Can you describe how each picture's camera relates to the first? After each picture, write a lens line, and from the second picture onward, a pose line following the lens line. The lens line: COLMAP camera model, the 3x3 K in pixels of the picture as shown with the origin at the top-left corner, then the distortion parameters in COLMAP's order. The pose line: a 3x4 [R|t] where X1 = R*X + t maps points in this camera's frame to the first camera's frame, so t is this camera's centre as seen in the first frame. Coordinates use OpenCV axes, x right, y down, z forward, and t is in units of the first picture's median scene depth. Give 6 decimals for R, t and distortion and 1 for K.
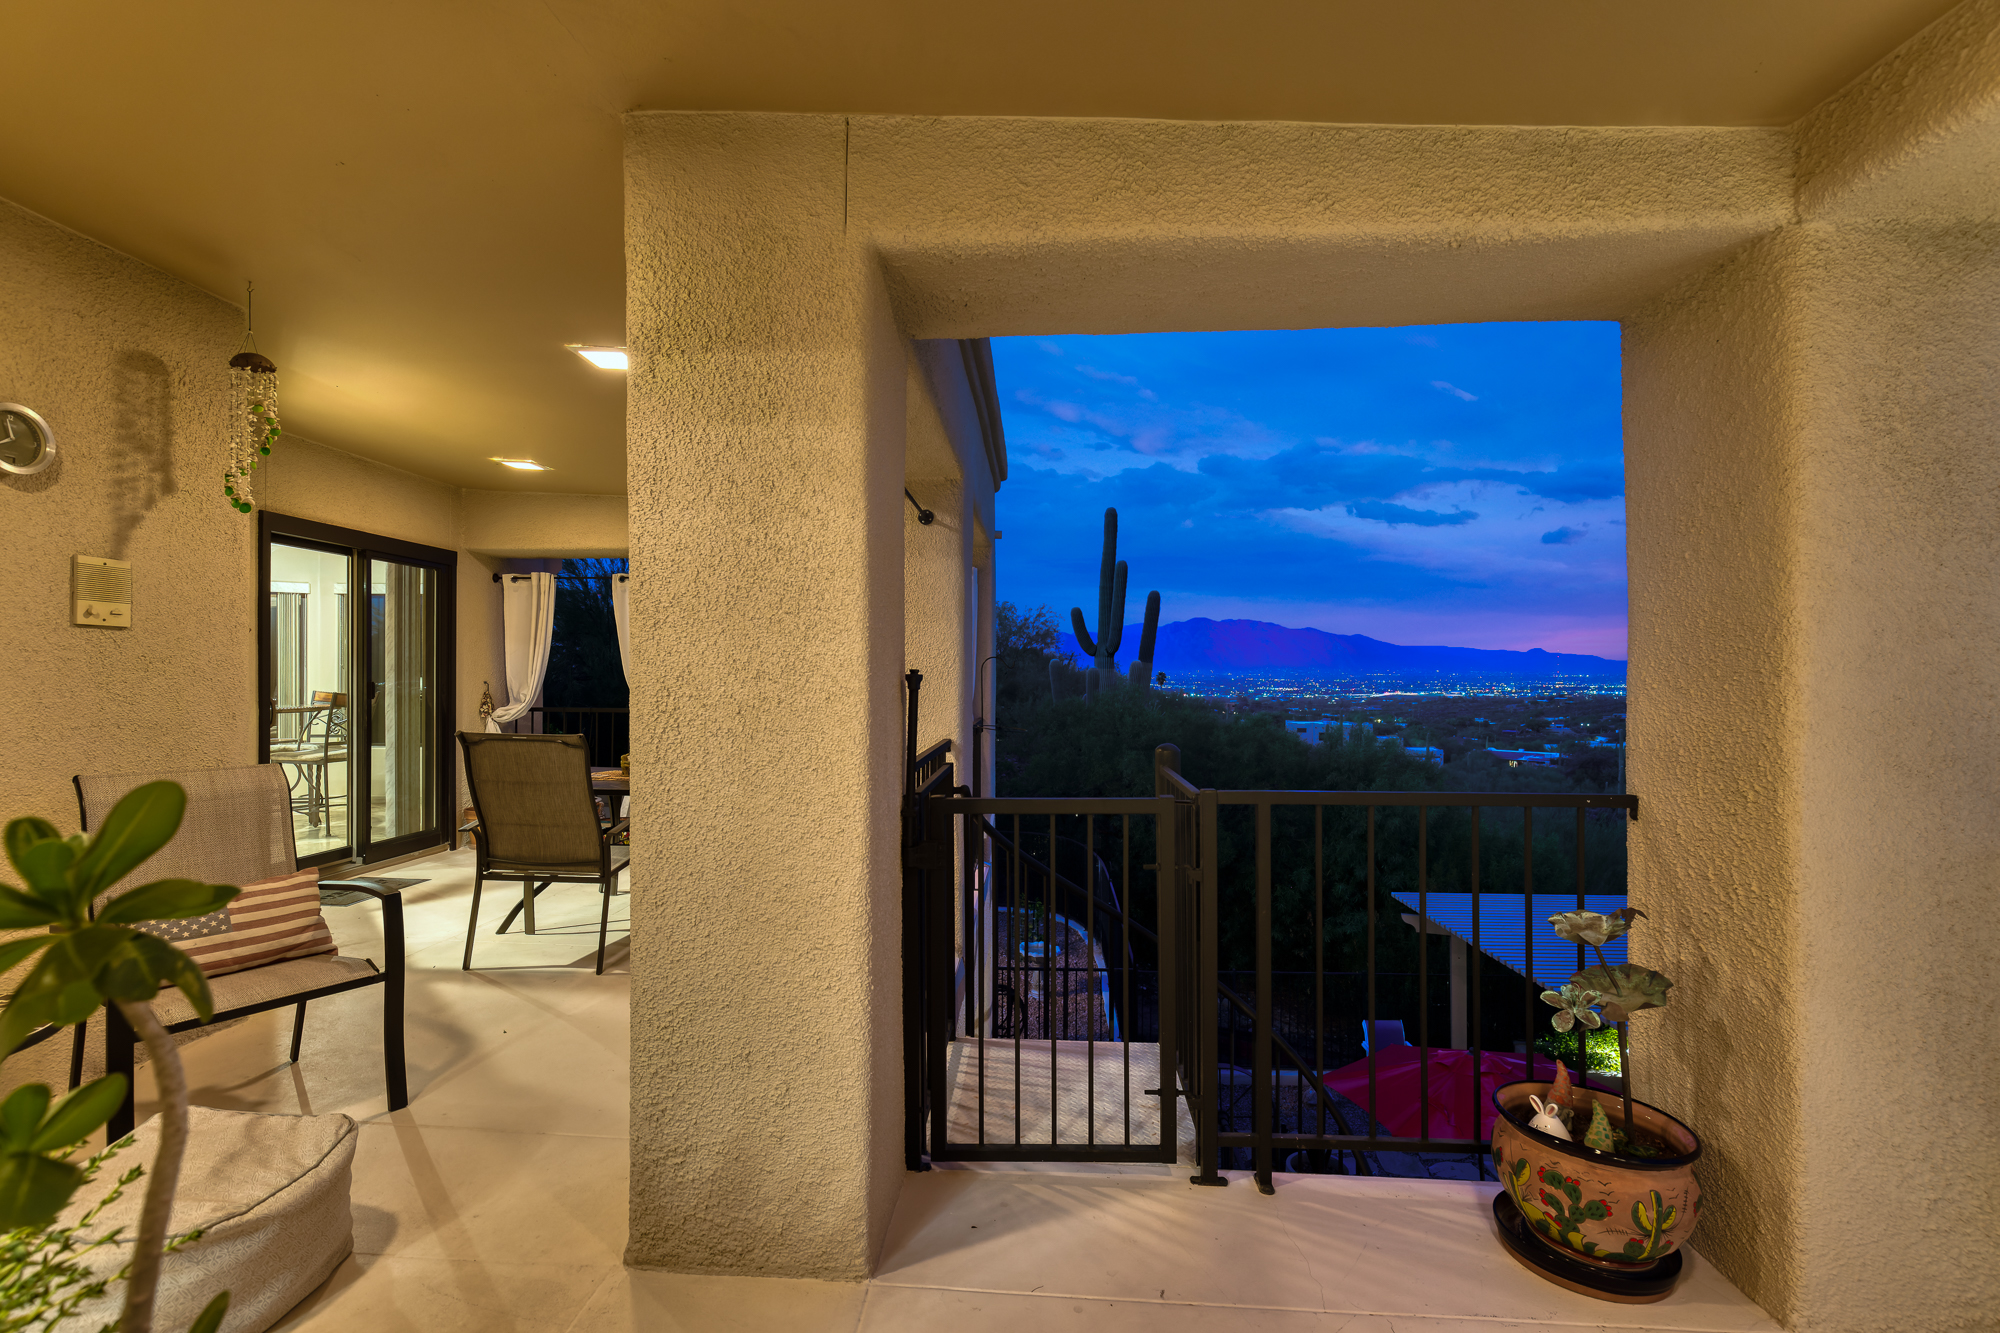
lens RADIAL K [[894.3, 0, 998.5], [0, 894.3, 668.7], [0, 0, 1]] dist [-0.001800, -0.000752]
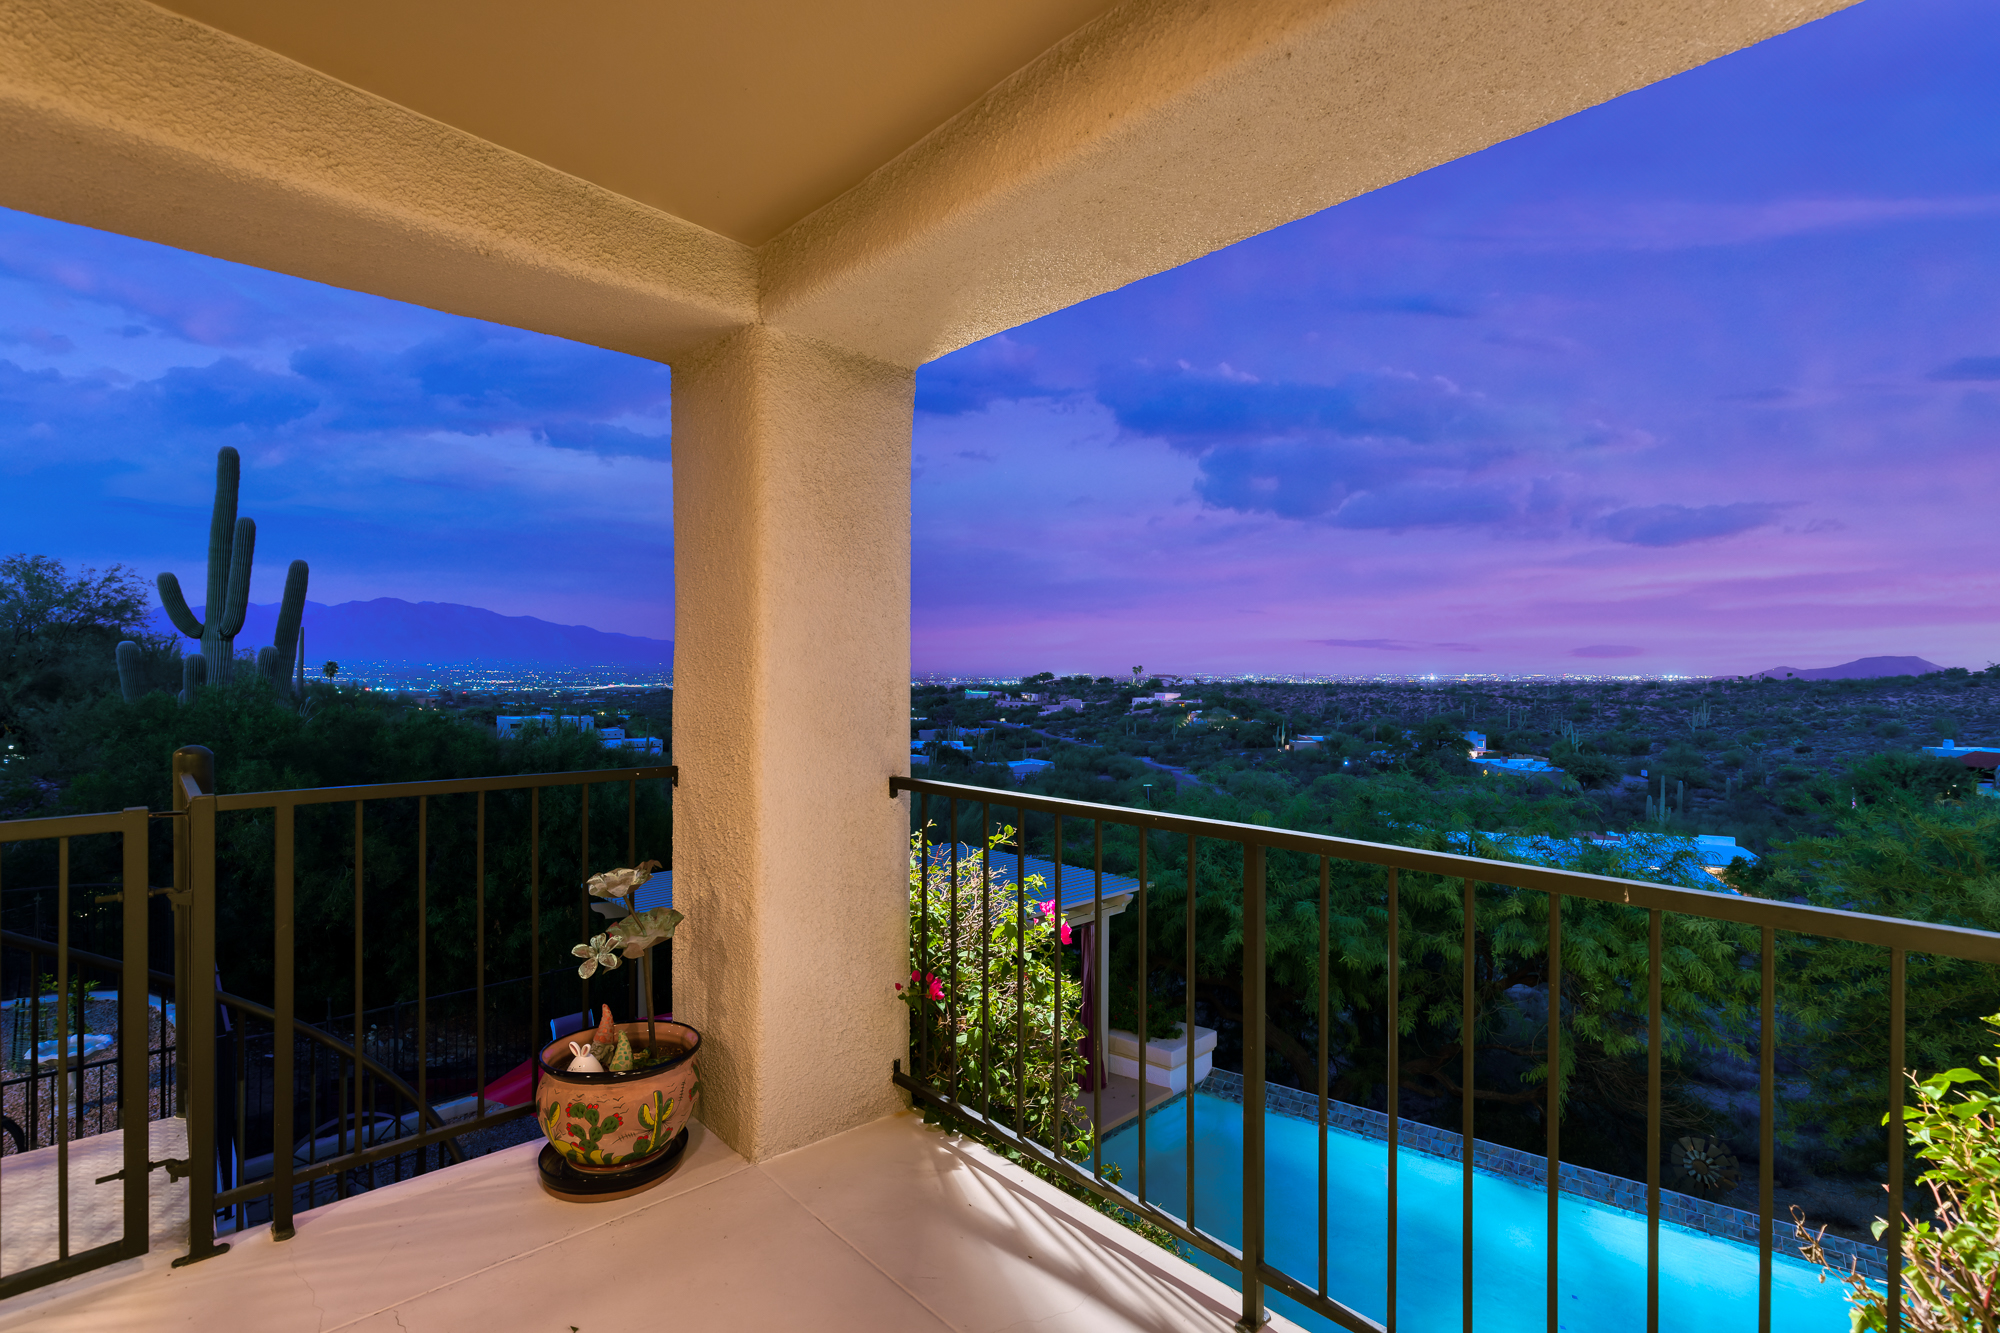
lens RADIAL K [[899.4, 0, 1000.0], [0, 899.4, 666.5], [0, 0, 1]] dist [0.001796, -0.001183]
pose [[0.684885, 0.007894, 0.728608, 0.152785], [-0.012529, 0.999921, 0.000943, 0.002803], [-0.728543, -0.009775, 0.684930, -0.160770]]
